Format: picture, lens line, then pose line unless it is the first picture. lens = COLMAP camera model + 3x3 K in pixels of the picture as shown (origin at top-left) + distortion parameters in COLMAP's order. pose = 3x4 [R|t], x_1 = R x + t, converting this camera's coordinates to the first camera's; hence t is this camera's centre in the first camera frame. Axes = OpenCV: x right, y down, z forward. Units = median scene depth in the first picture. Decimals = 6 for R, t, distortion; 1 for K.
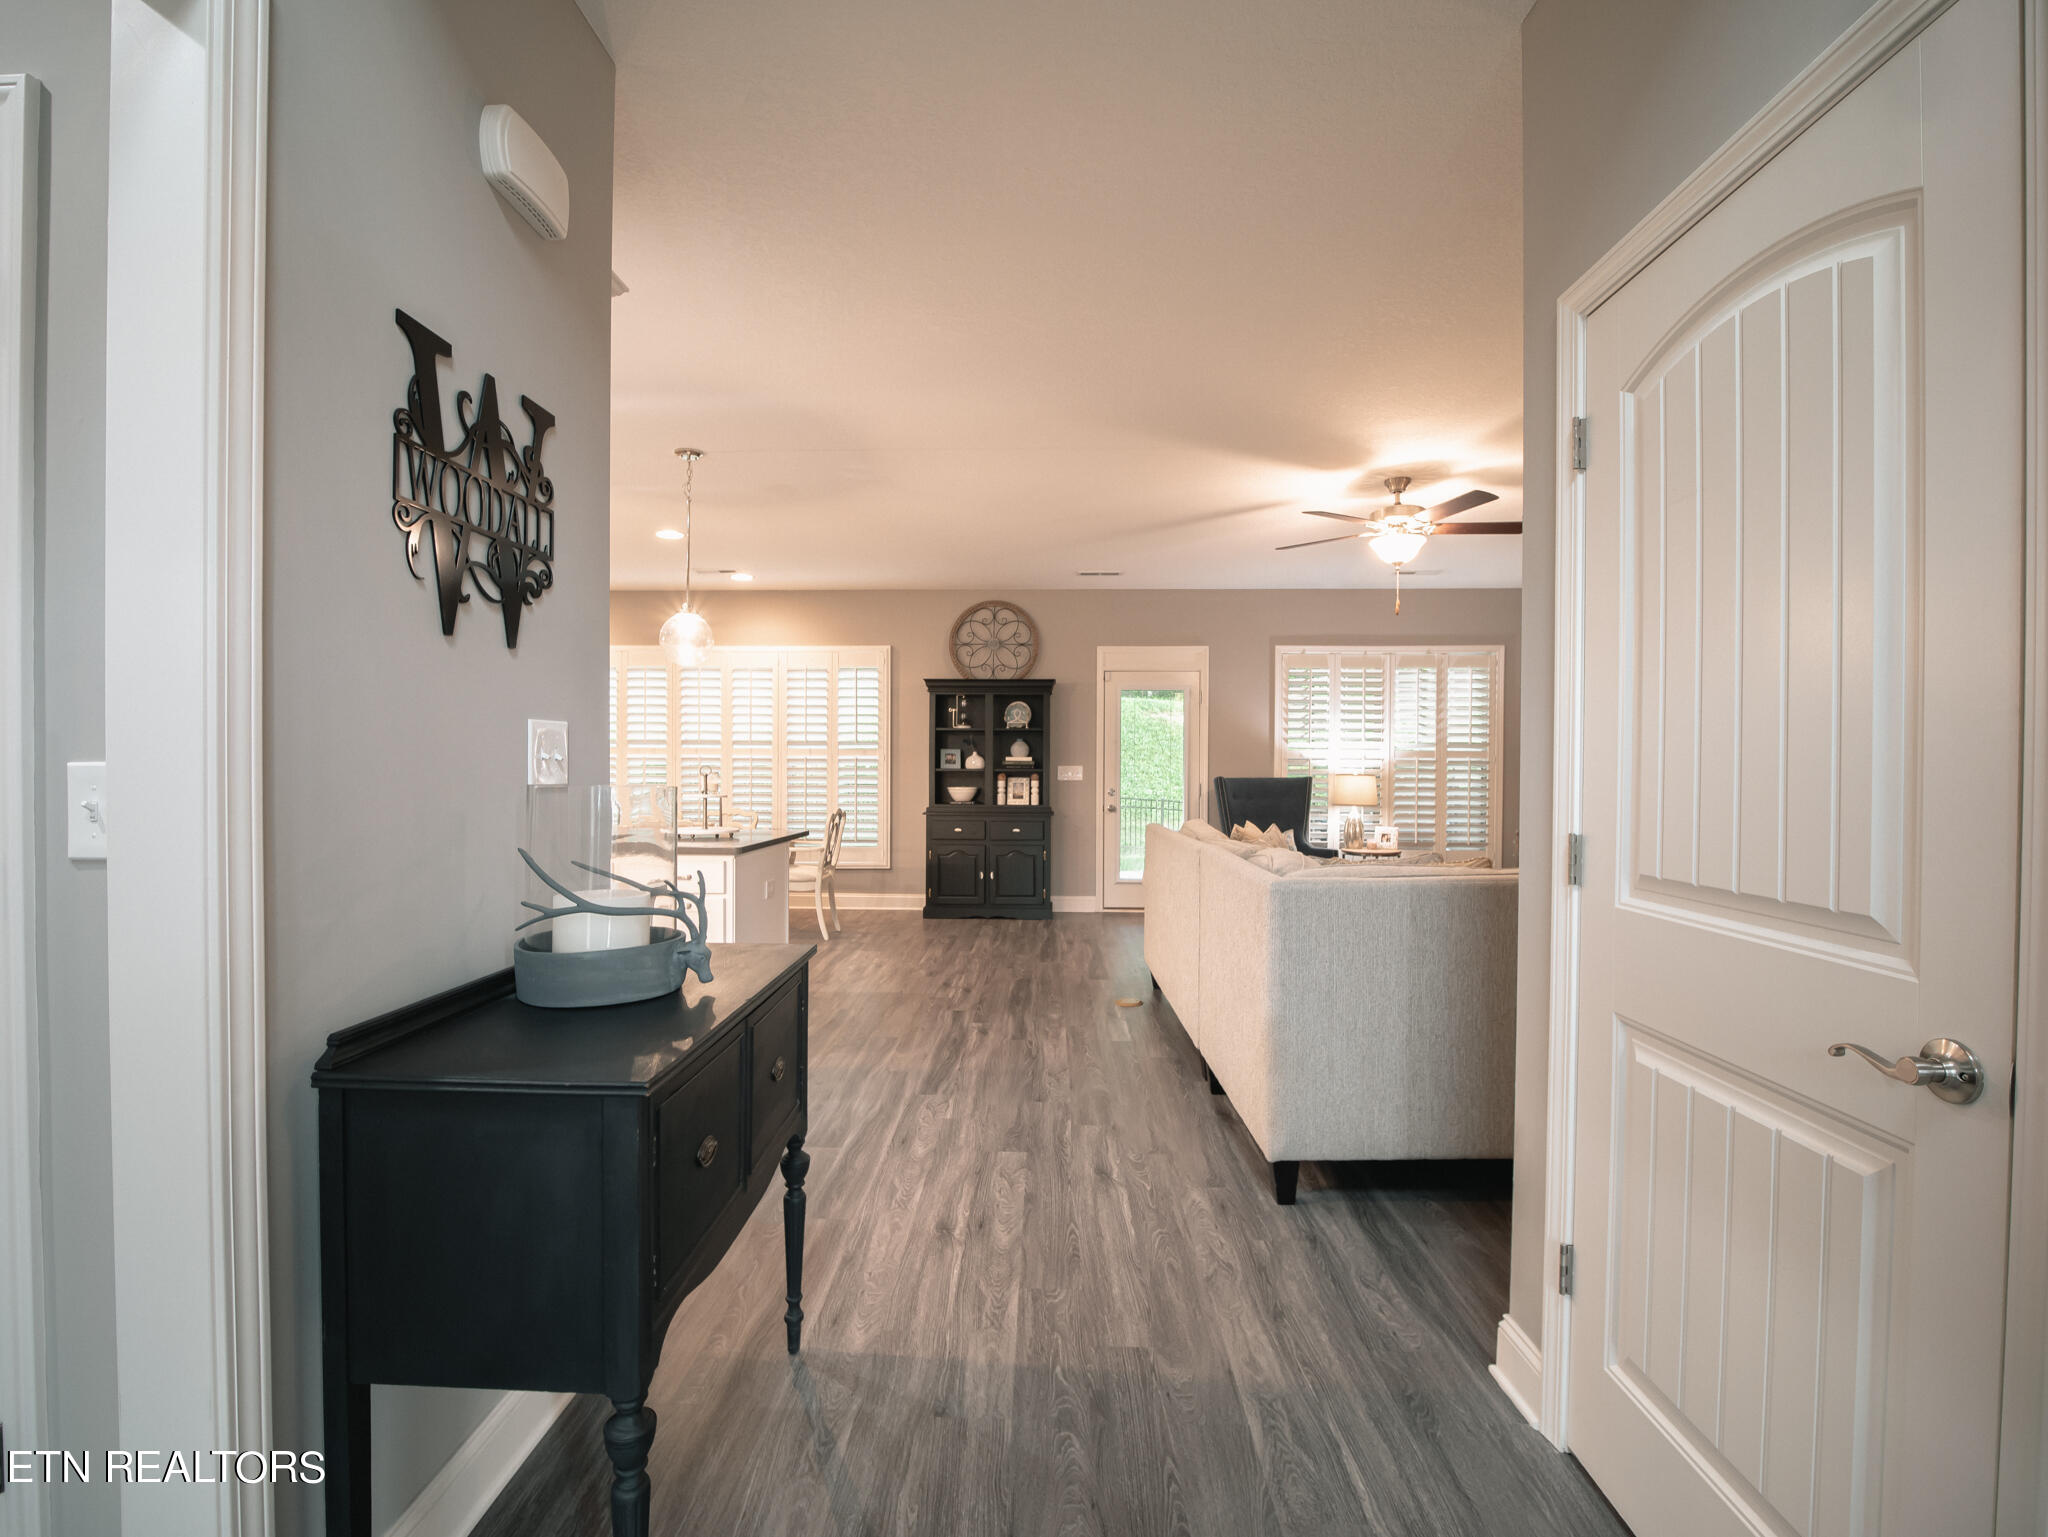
lens RADIAL K [[924.1, 0, 1008.1], [0, 924.1, 772.9], [0, 0, 1]] dist [-0.018247, -0.001155]
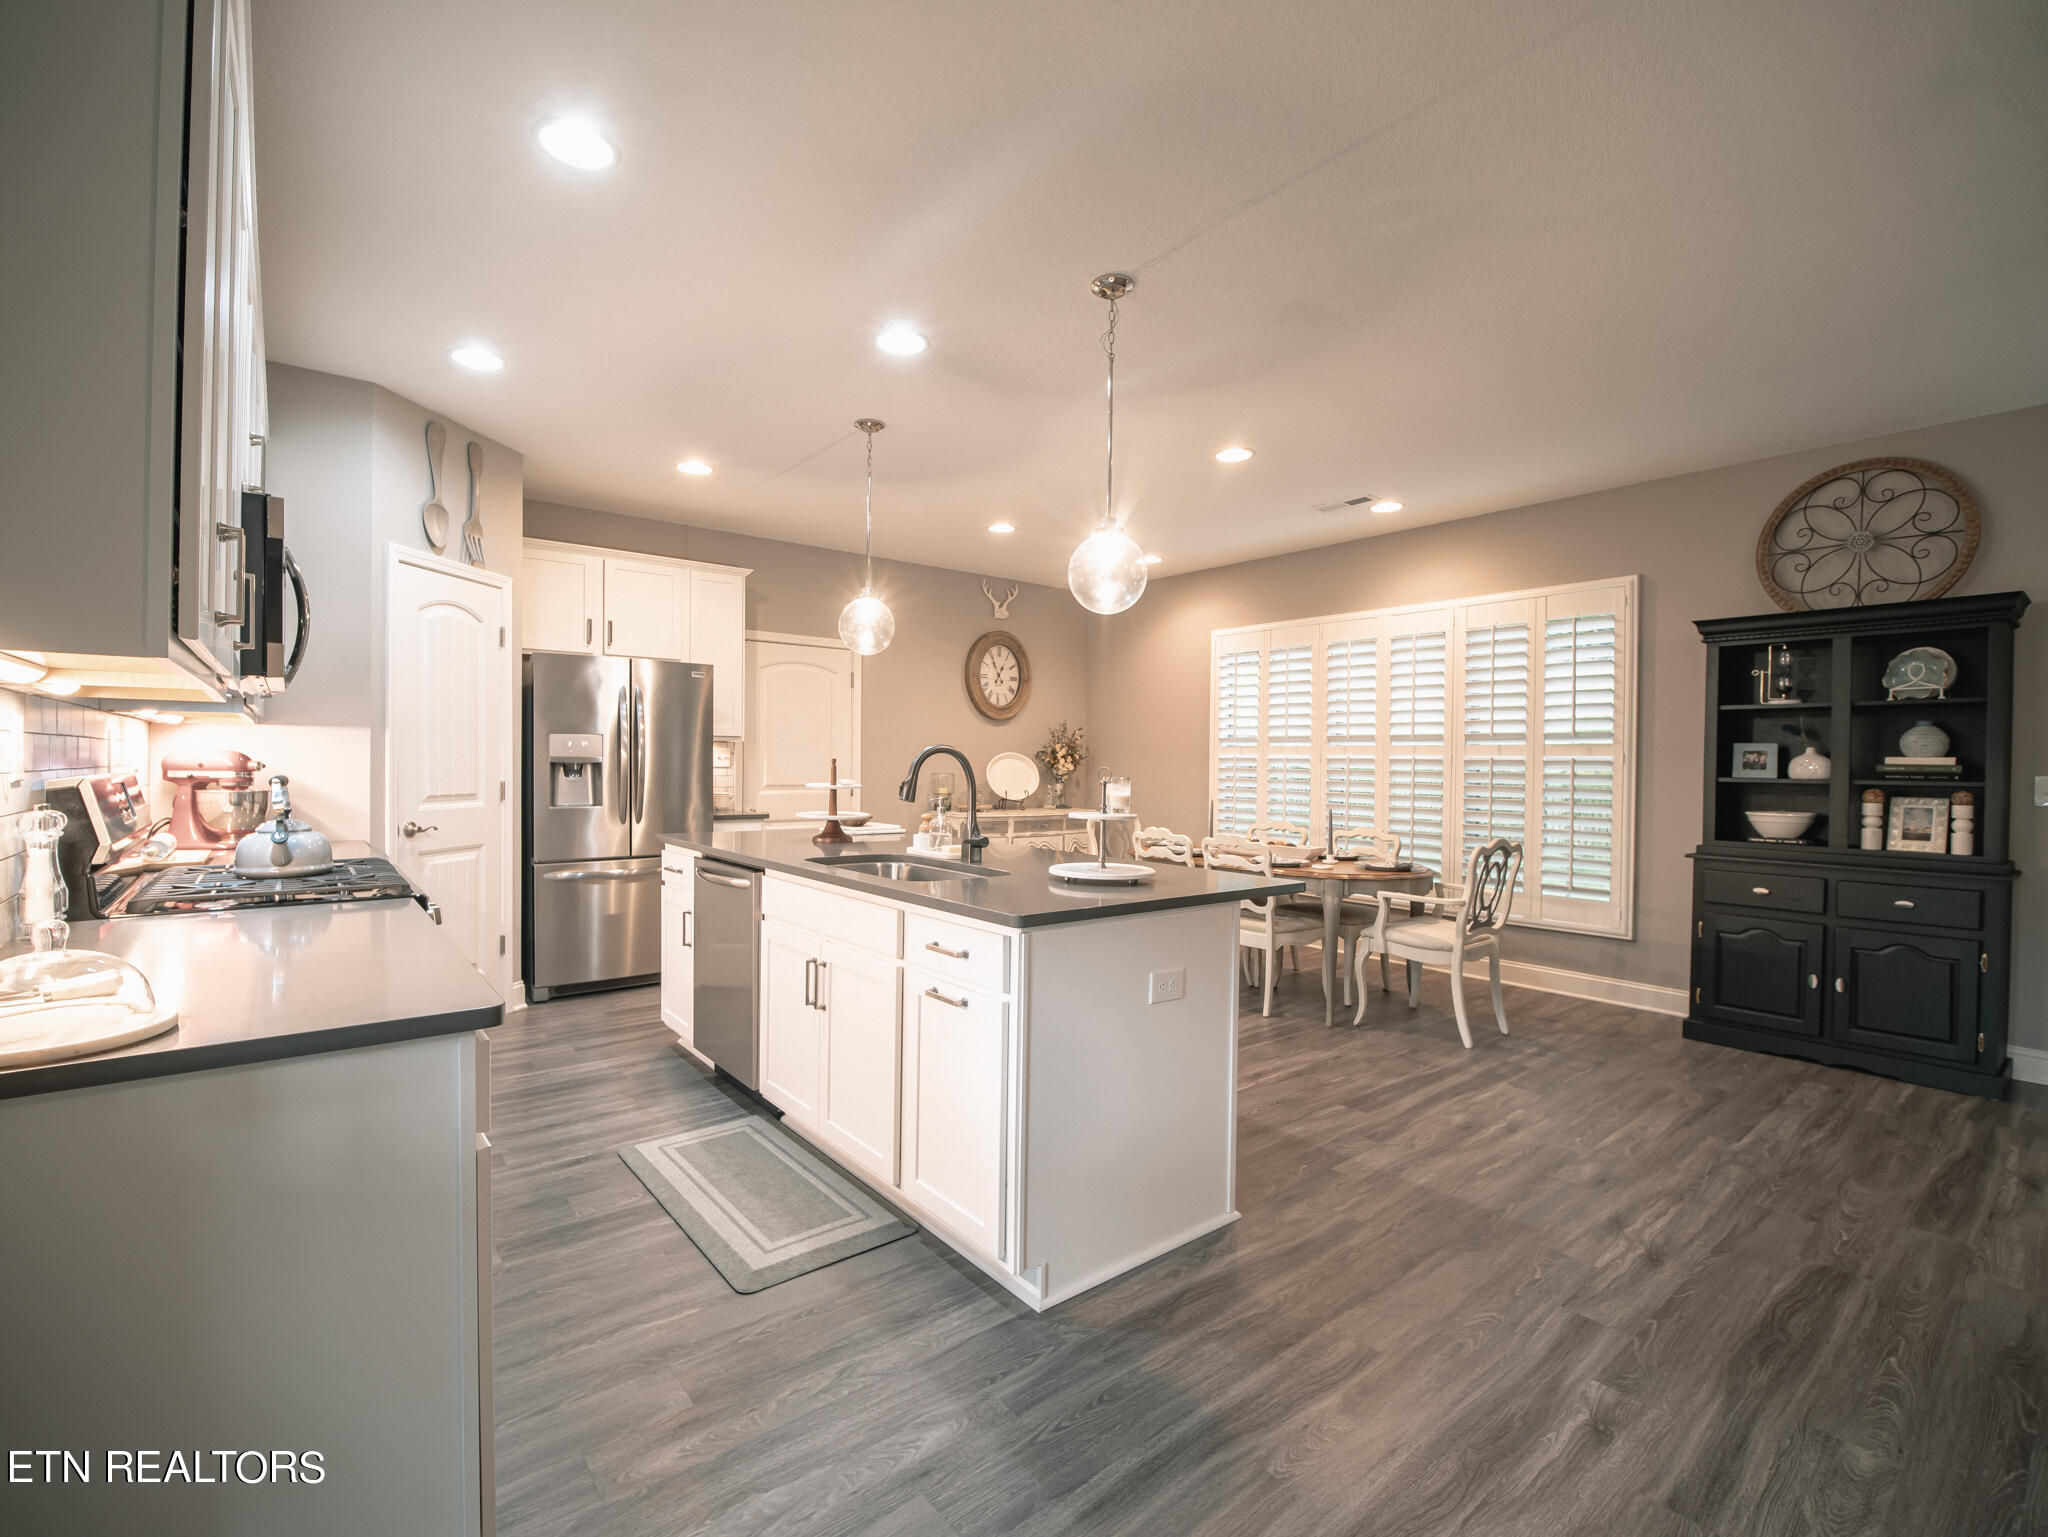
lens RADIAL K [[908.7, 0, 1013.6], [0, 908.7, 772.3], [0, 0, 1]] dist [-0.016536, -0.002242]
pose [[0.655290, 0.010765, -0.755301, 0.054133], [-0.015107, 0.999885, 0.001144, -0.001950], [0.755226, 0.010660, 0.655378, 0.307907]]
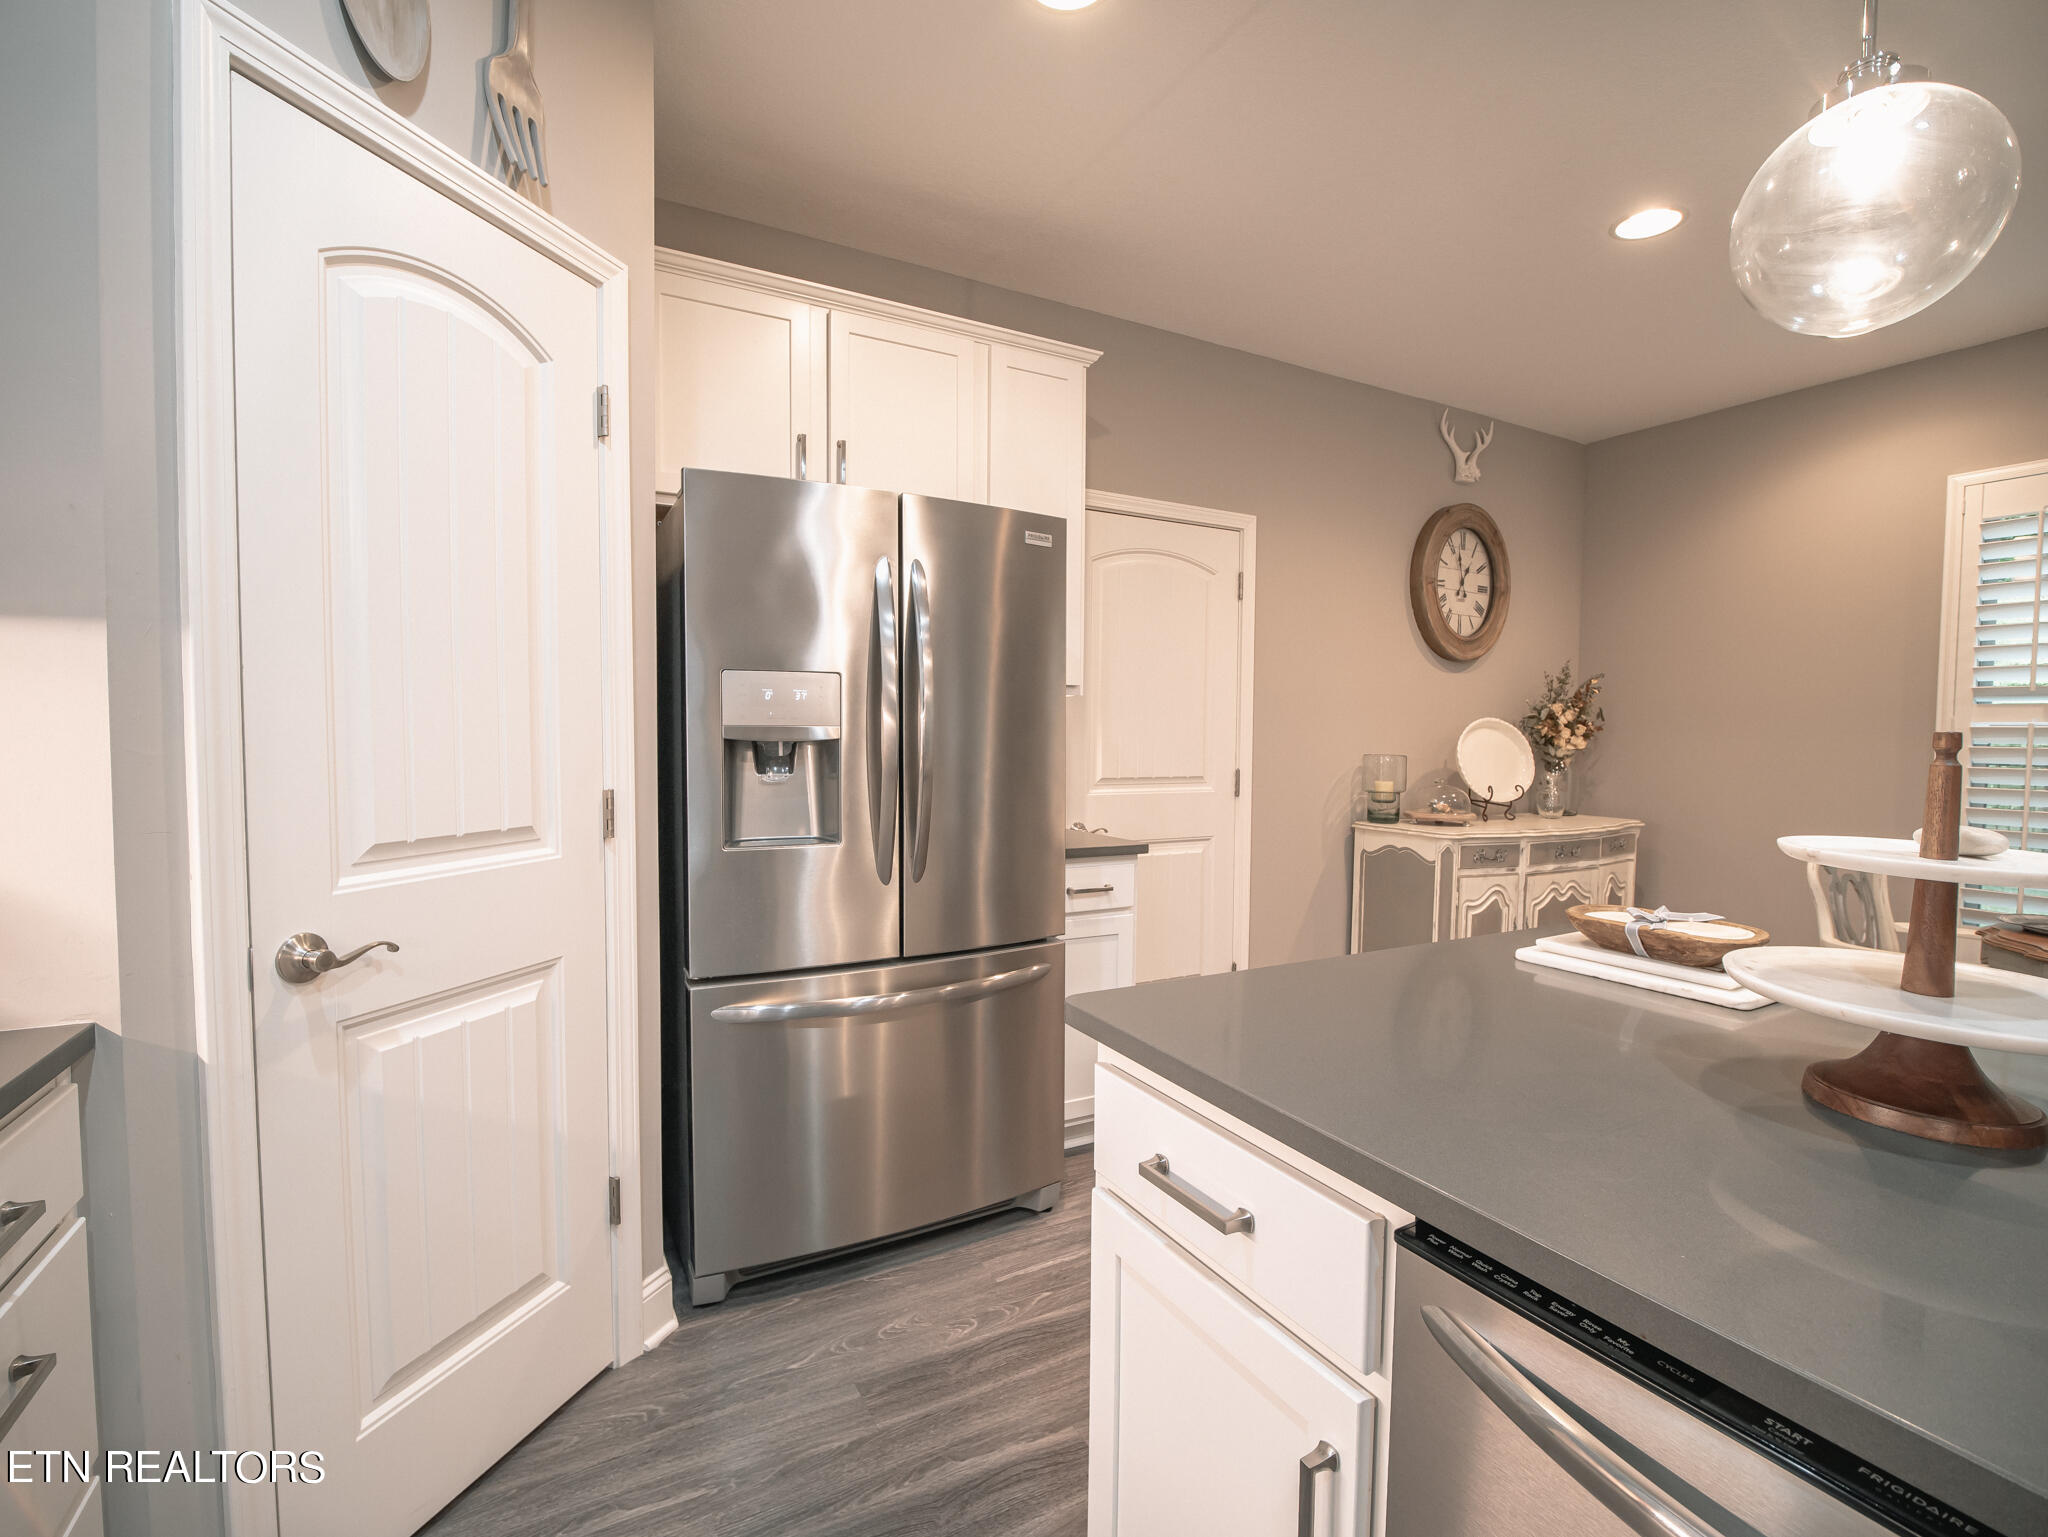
lens RADIAL K [[924.1, 0, 1008.1], [0, 924.1, 772.9], [0, 0, 1]] dist [-0.018247, -0.001155]
pose [[0.503730, 0.041379, -0.862869, -0.335577], [-0.016480, 0.999131, 0.038293, -0.005018], [0.863704, -0.005069, 0.503974, 0.407056]]
